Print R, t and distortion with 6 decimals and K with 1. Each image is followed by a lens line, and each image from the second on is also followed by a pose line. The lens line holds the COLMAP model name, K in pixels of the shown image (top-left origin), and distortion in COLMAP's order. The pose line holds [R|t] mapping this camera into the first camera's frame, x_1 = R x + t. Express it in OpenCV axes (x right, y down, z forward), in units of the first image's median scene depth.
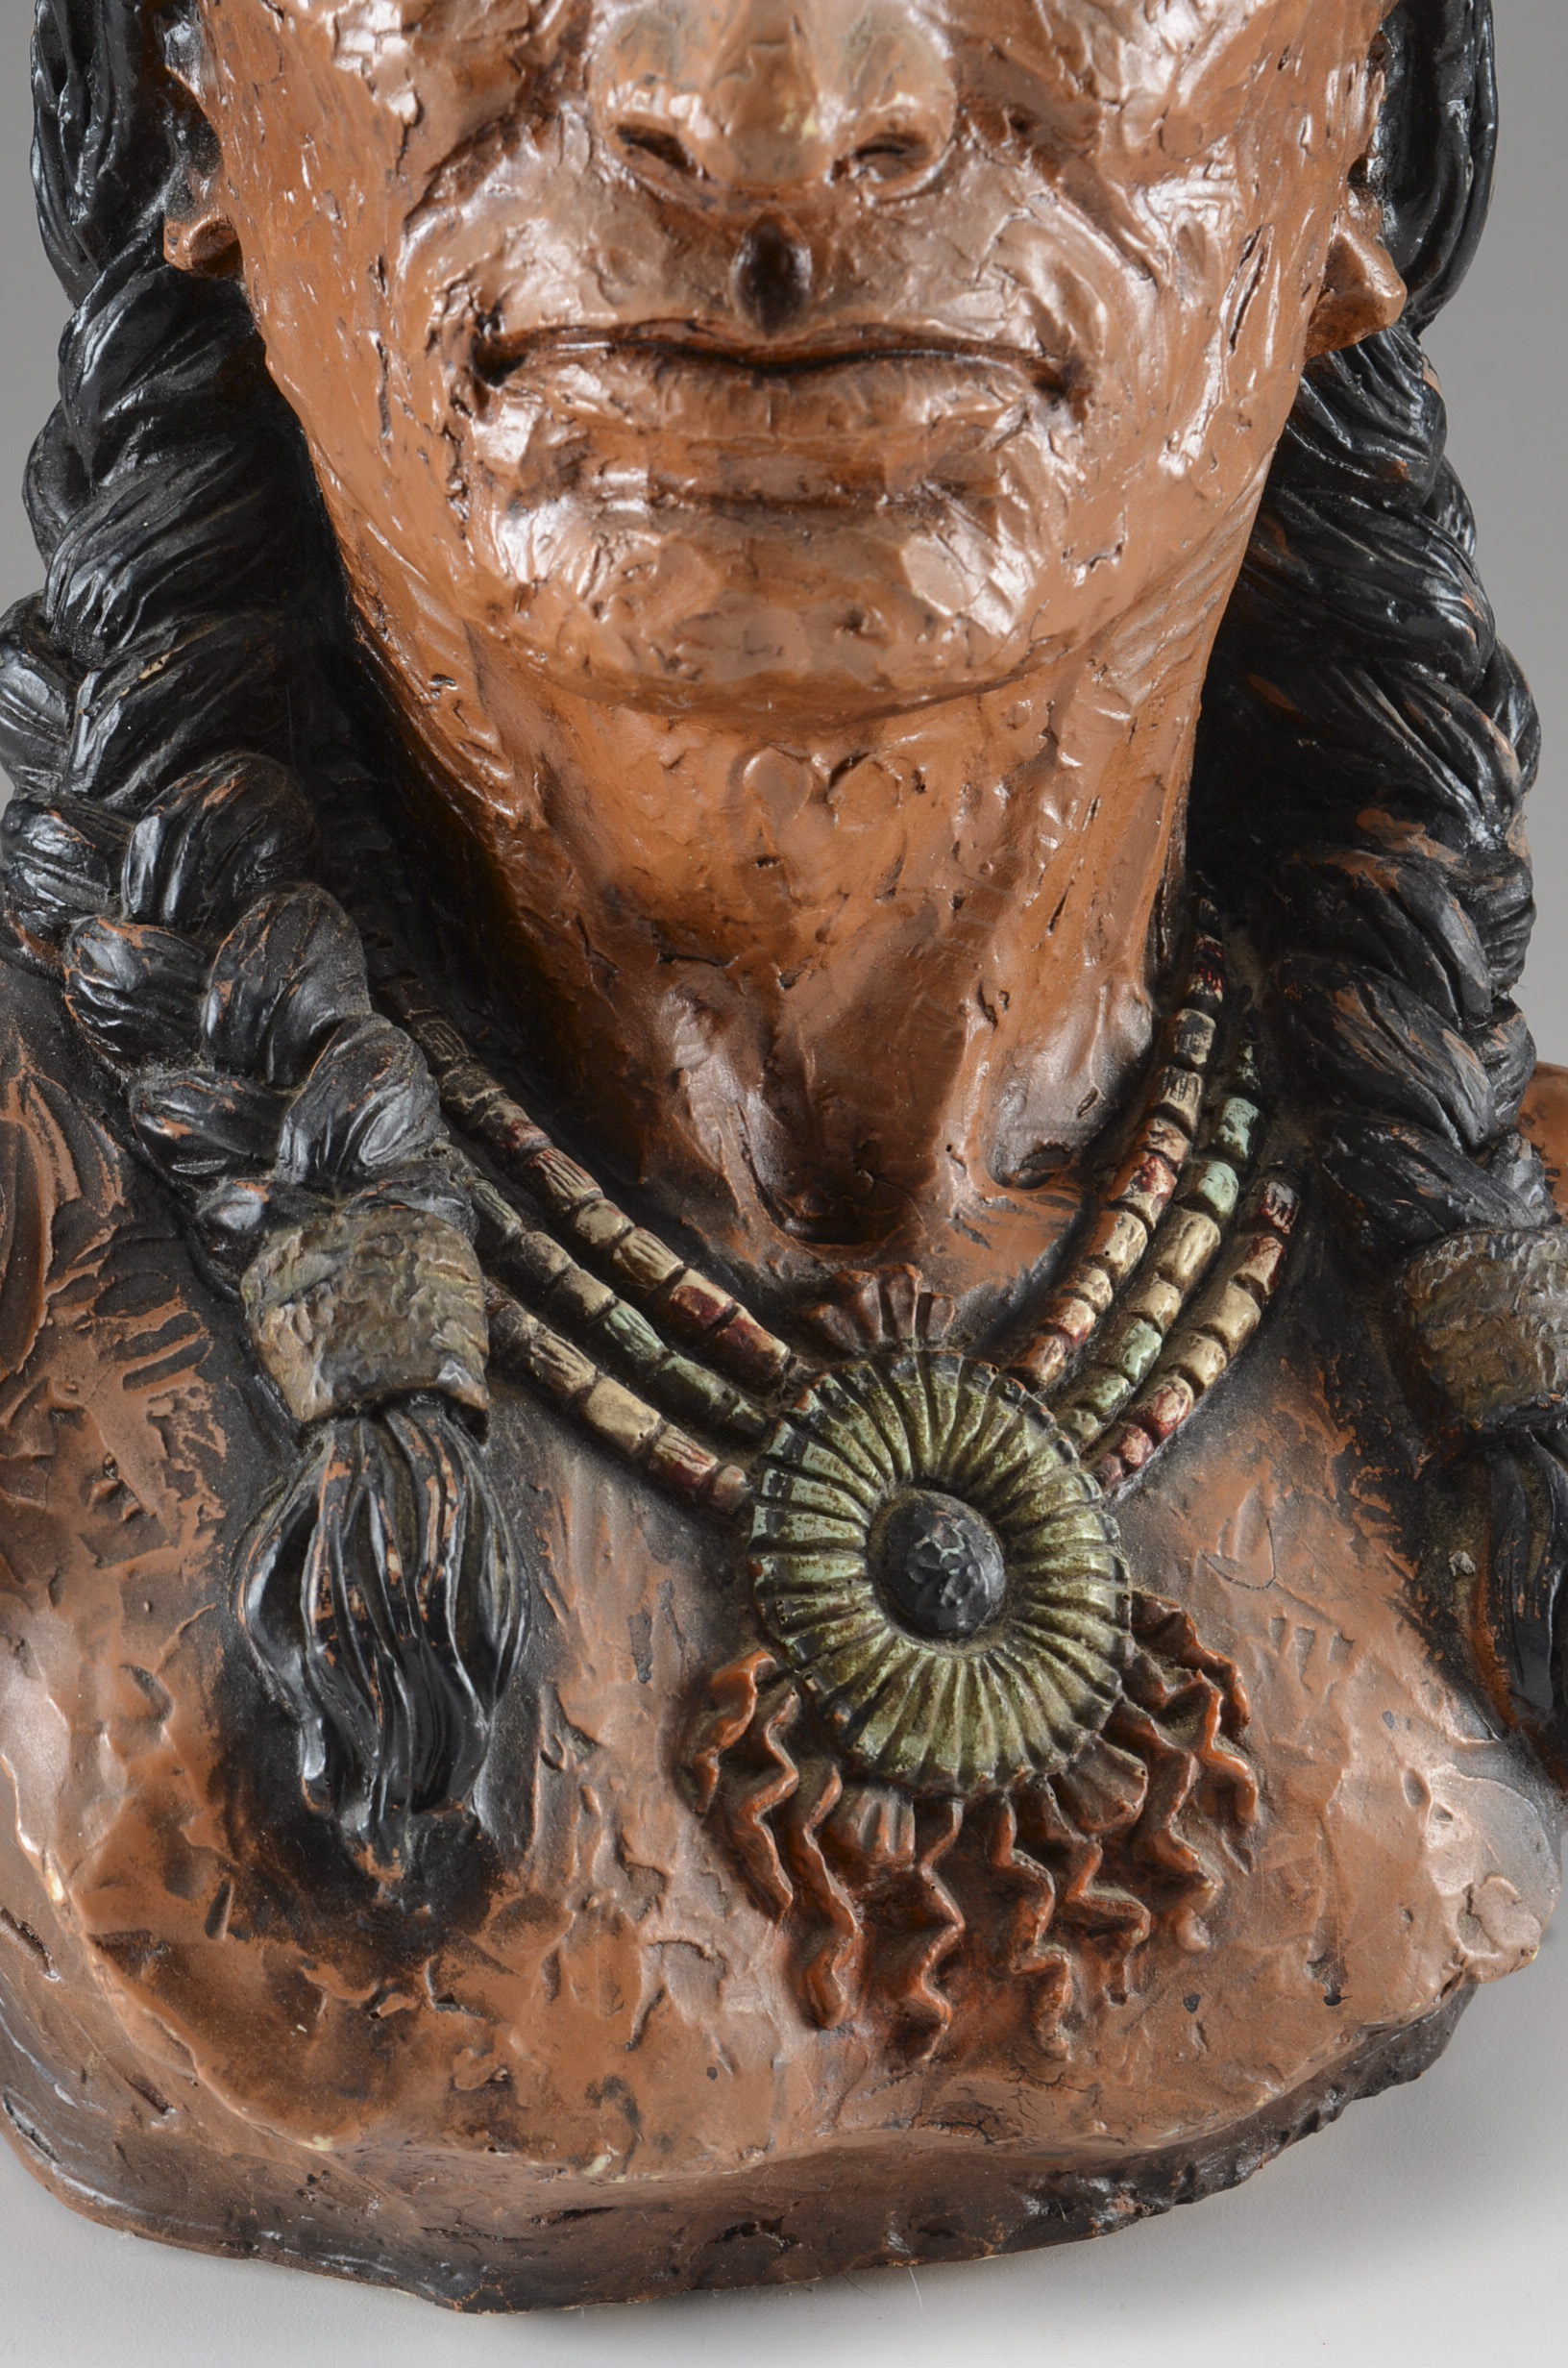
lens RADIAL K [[5295.0, 0, 755.3], [0, 5295.0, 1184.7], [0, 0, 1]] dist [-0.026410, -0.186322]
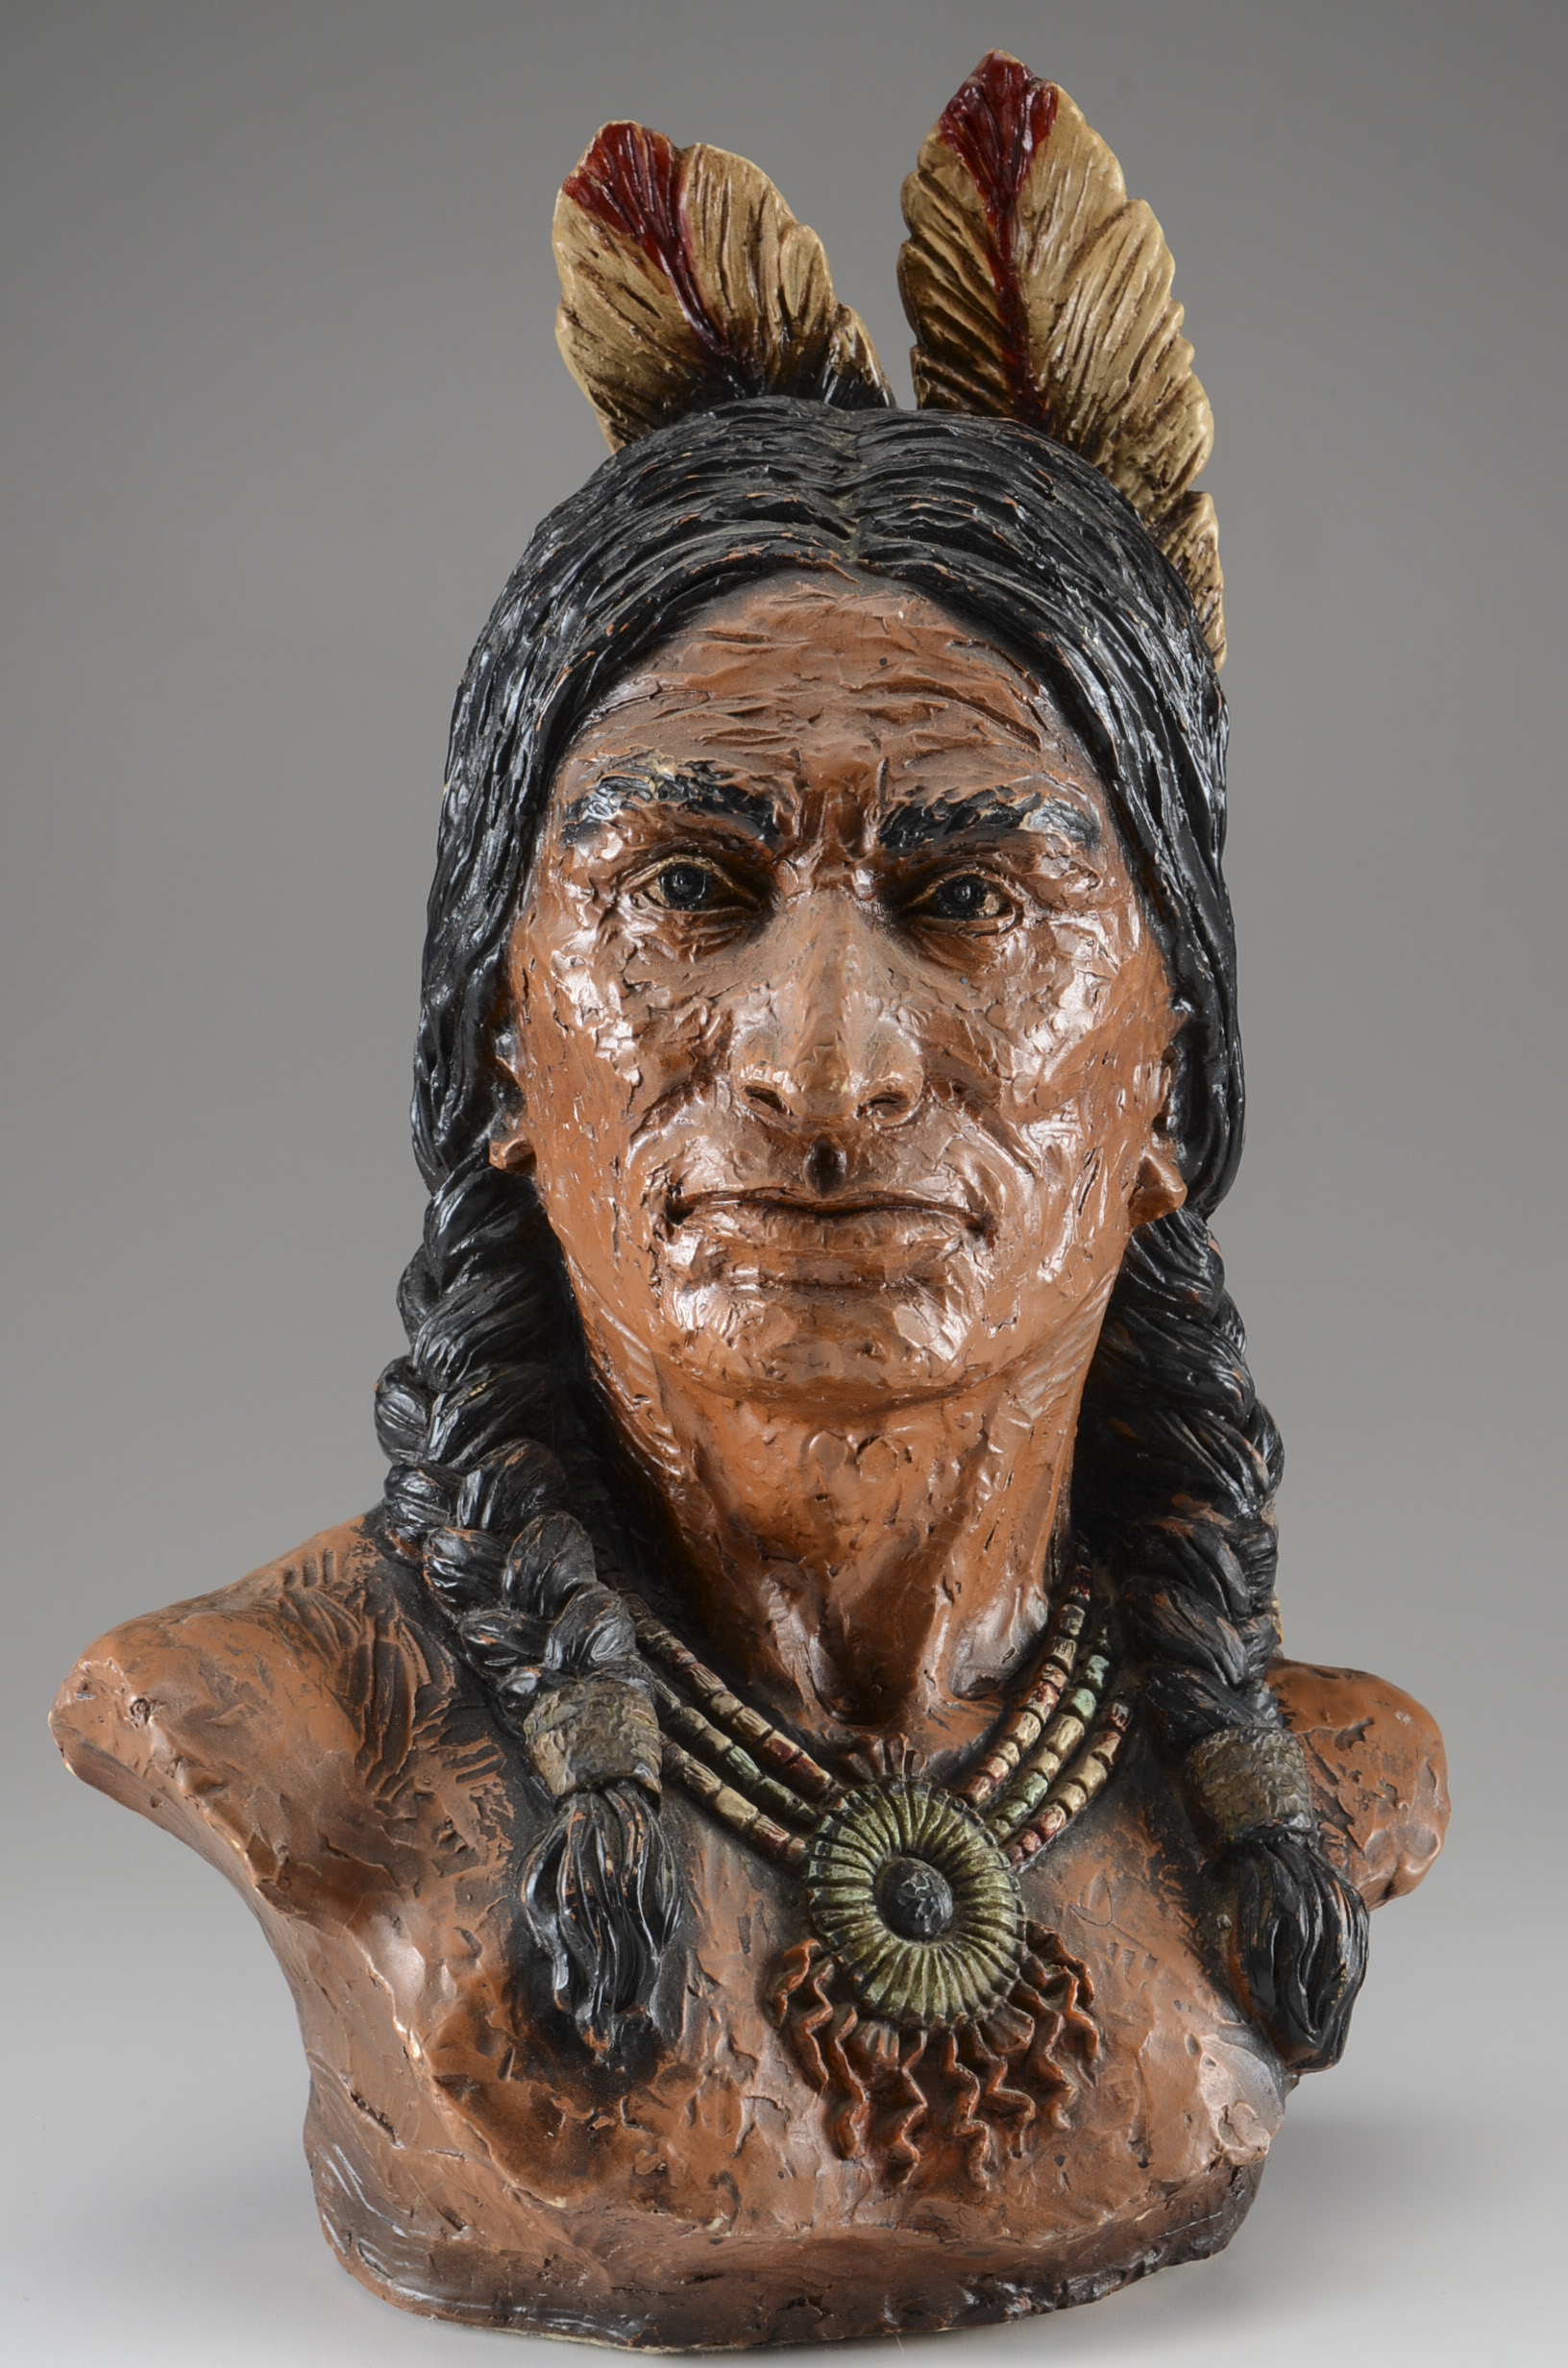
lens RADIAL K [[5295.0, 0, 755.3], [0, 5295.0, 1184.7], [0, 0, 1]] dist [-0.026410, -0.186322]
pose [[0.999706, 0.011569, -0.021298, 0.016366], [-0.015456, 0.981176, -0.192495, 0.177692], [0.018671, 0.192768, 0.981067, -0.763388]]
